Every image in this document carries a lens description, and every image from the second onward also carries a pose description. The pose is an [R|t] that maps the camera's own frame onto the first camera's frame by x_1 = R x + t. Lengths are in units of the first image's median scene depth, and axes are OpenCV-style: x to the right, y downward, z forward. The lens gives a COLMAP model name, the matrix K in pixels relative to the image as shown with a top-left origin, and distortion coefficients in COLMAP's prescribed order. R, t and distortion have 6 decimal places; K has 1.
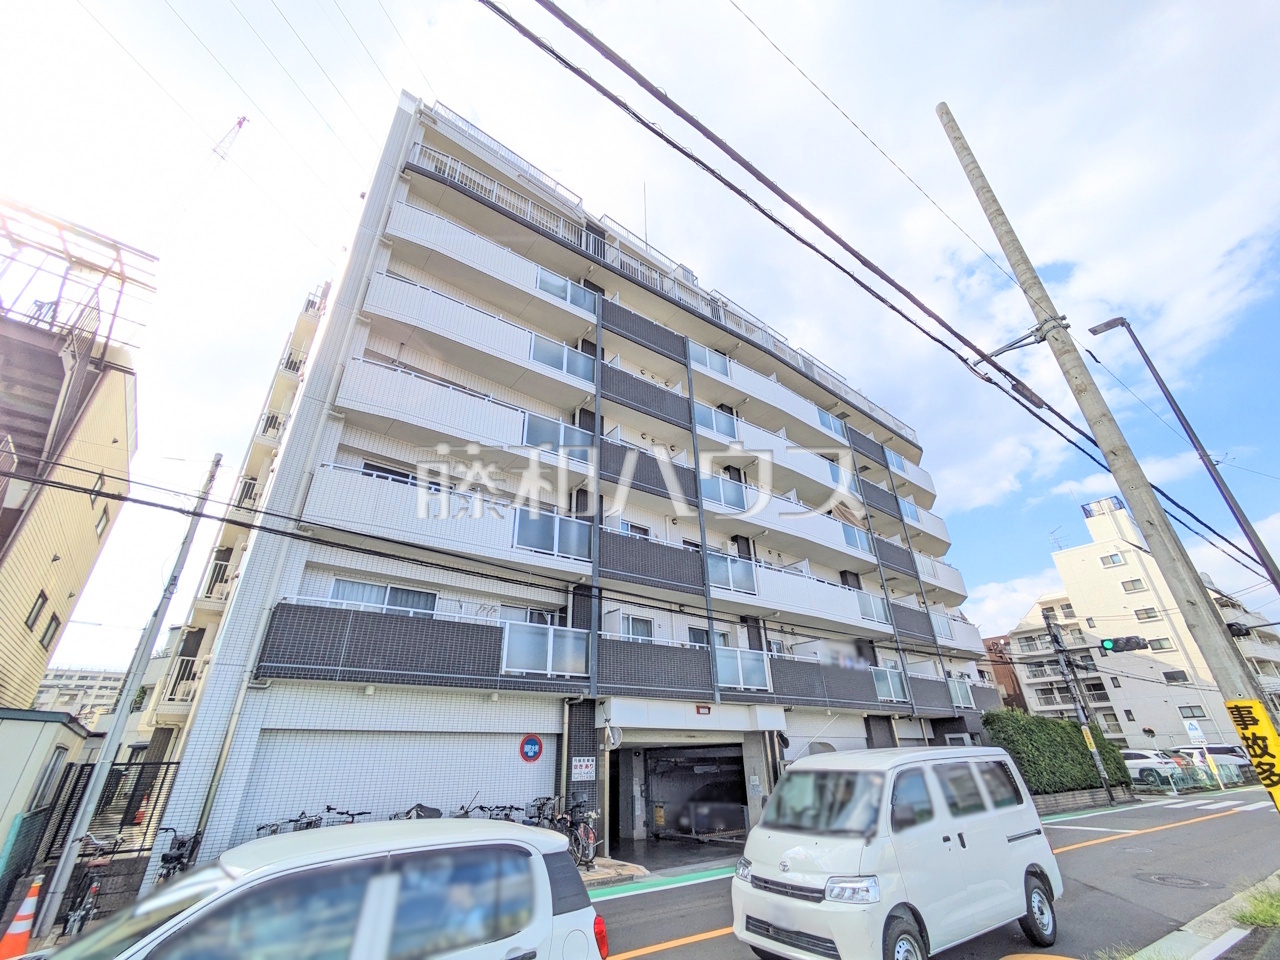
lens RADIAL K [[565.6, 0, 635.0], [0, 565.6, 447.5], [0, 0, 1]] dist [-0.000746, -0.000053]
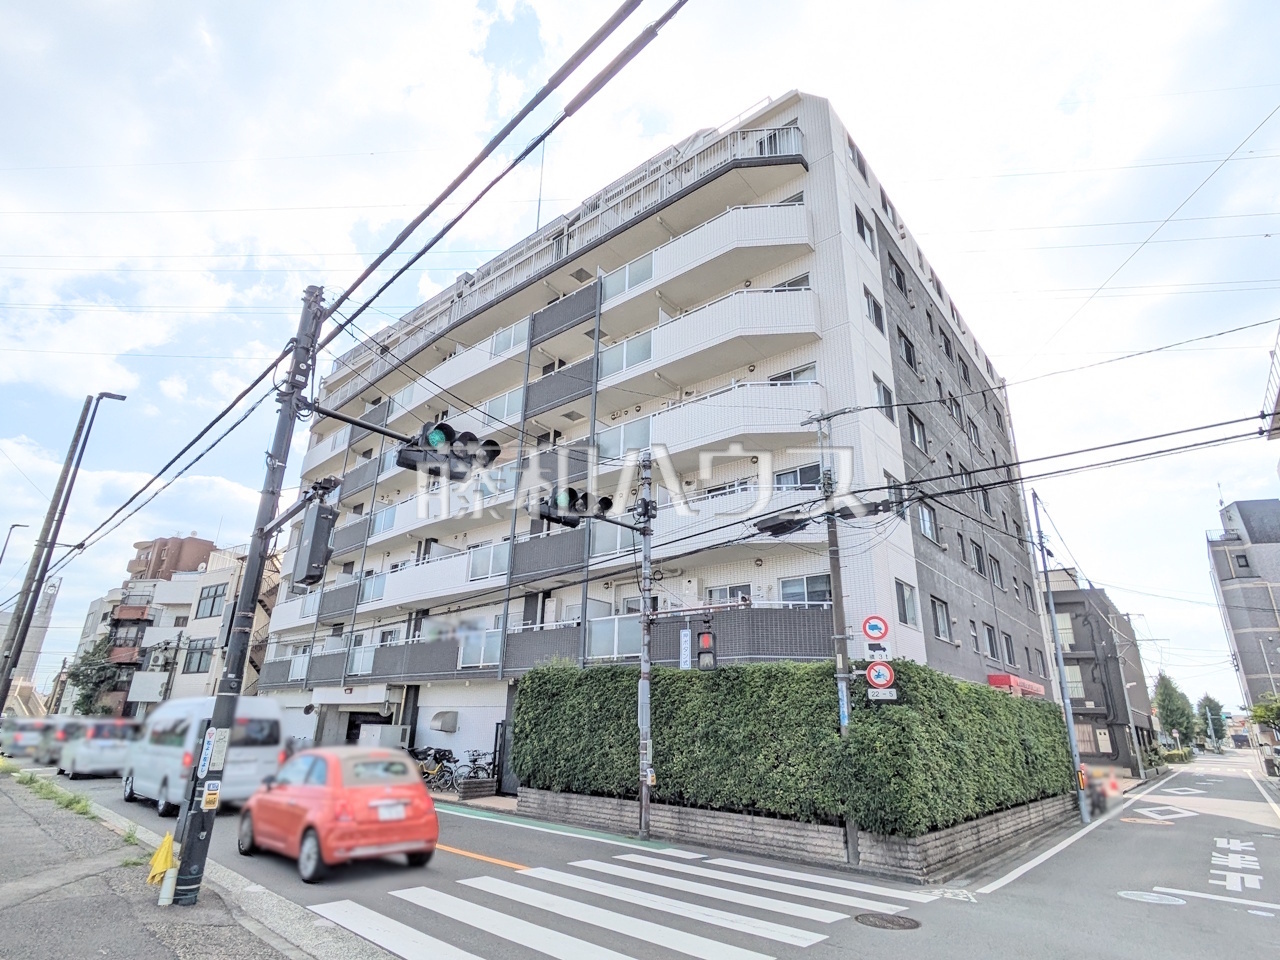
lens RADIAL K [[651.3, 0, 640.0], [0, 651.3, 480.0], [0, 0, 1]] dist [-0.000184, -0.000085]
pose [[0.237224, -0.340284, -0.909908, 1.703421], [0.428506, 0.877253, -0.216355, 0.588445], [0.871841, -0.338576, 0.353919, 1.086852]]
